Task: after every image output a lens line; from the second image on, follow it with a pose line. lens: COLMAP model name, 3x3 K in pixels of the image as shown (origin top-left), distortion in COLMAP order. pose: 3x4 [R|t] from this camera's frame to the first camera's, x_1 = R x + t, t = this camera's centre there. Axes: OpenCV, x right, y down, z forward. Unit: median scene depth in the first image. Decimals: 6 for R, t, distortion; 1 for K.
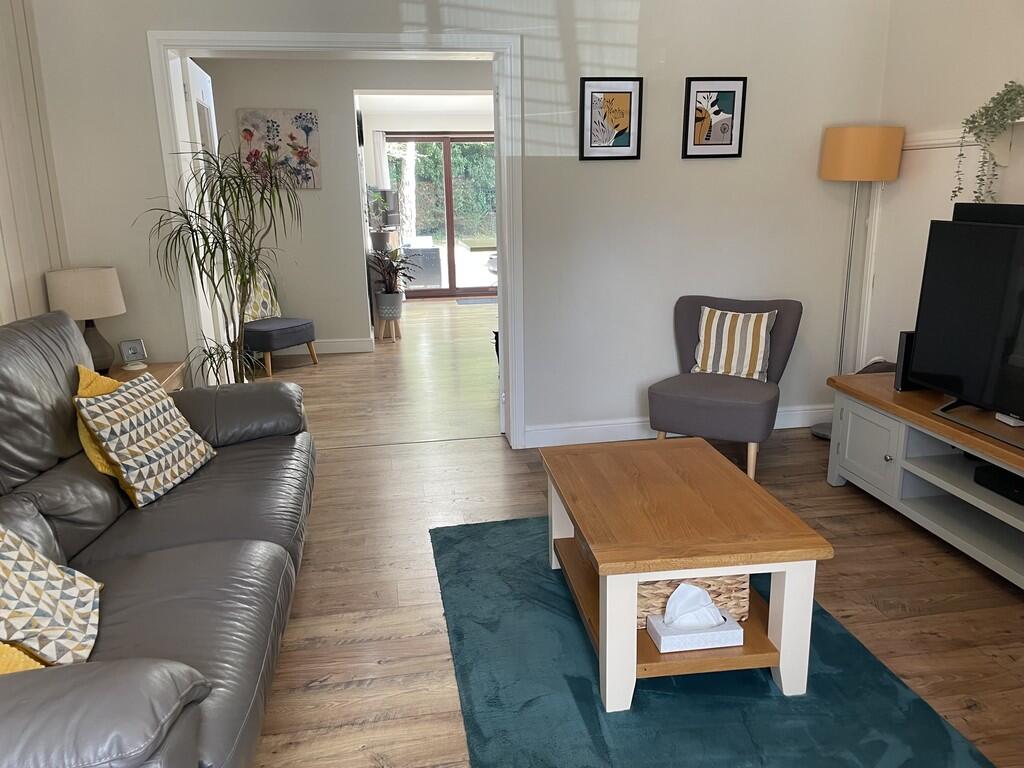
lens RADIAL K [[771.1, 0, 513.3], [0, 771.1, 388.1], [0, 0, 1]] dist [0.102688, -0.152039]
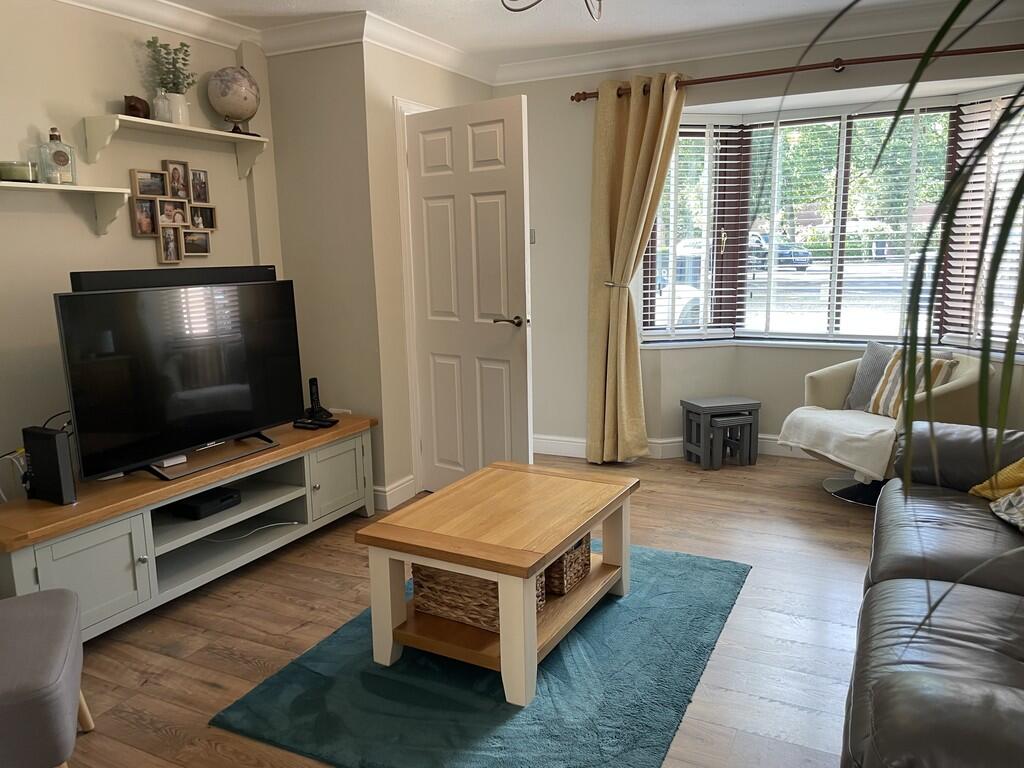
lens RADIAL K [[771.1, 0, 513.3], [0, 771.1, 388.1], [0, 0, 1]] dist [0.102688, -0.152039]
pose [[-0.801727, -0.075156, 0.592946, -0.374946], [0.181790, 0.914399, 0.361700, -0.345143], [-0.569373, 0.397777, -0.719436, 1.399463]]
